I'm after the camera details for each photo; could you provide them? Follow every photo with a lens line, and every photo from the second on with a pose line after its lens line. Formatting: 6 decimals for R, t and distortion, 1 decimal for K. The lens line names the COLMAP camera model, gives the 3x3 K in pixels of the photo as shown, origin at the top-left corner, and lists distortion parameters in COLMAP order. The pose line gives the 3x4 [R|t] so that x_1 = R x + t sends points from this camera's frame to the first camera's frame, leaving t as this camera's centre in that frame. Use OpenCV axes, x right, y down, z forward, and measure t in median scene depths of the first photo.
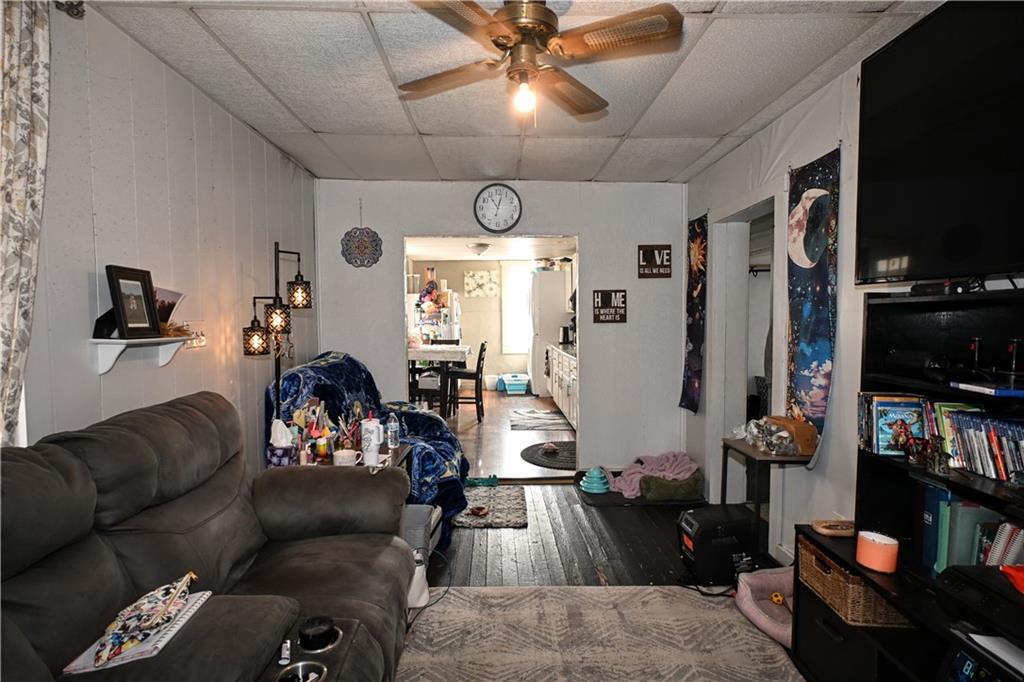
lens RADIAL K [[497.9, 0, 508.0], [0, 497.9, 341.3], [0, 0, 1]] dist [-0.005874, 0.003201]
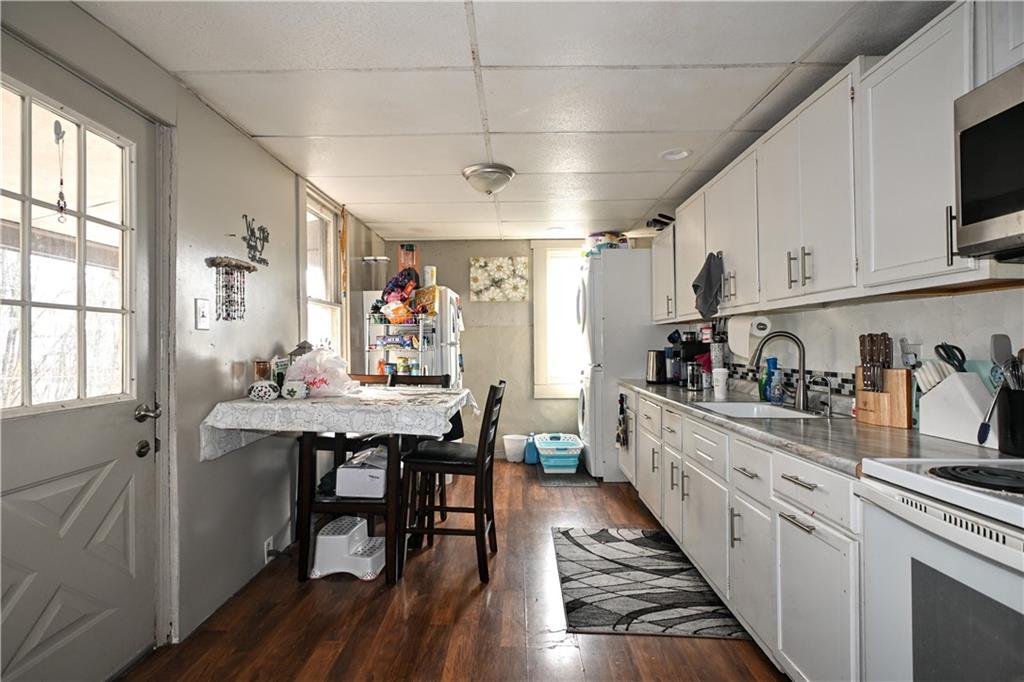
lens RADIAL K [[497.9, 0, 512.3], [0, 497.9, 340.9], [0, 0, 1]] dist [-0.005874, 0.003201]
pose [[0.999189, 0.003374, -0.040128, -0.014291], [-0.005914, 0.997973, -0.063364, -0.005746], [0.039833, 0.063550, 0.997183, 0.441435]]
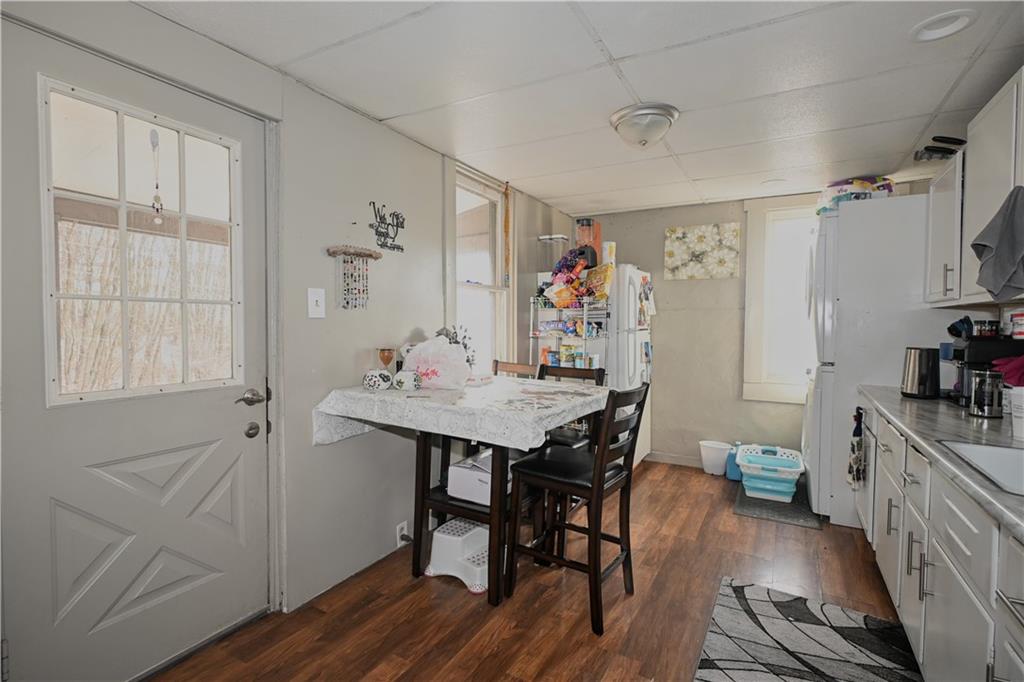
lens RADIAL K [[497.9, 0, 509.7], [0, 497.9, 341.5], [0, 0, 1]] dist [-0.005874, 0.003201]
pose [[0.858994, 0.035068, -0.510784, 0.039988], [-0.045197, 0.998951, -0.007426, -0.017363], [0.509987, 0.029464, 0.859677, 0.517638]]
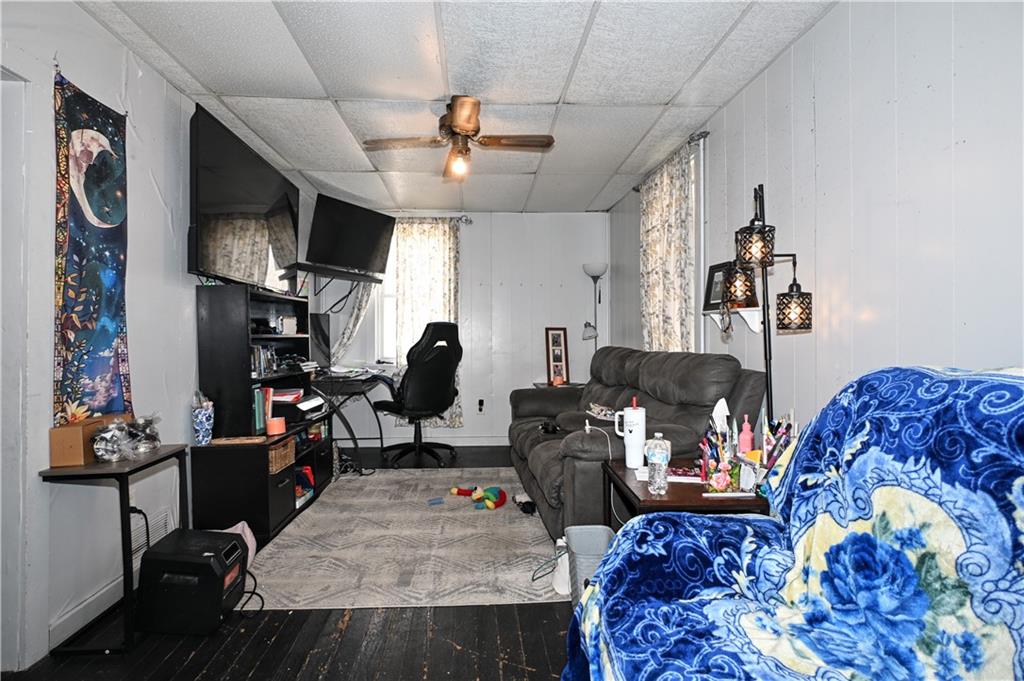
lens RADIAL K [[497.9, 0, 514.2], [0, 497.9, 340.2], [0, 0, 1]] dist [-0.005874, 0.003201]
pose [[-0.998436, 0.009554, -0.055082, -0.038754], [0.006799, 0.998727, 0.049974, 0.004544], [0.055489, 0.049521, -0.997230, 1.899173]]
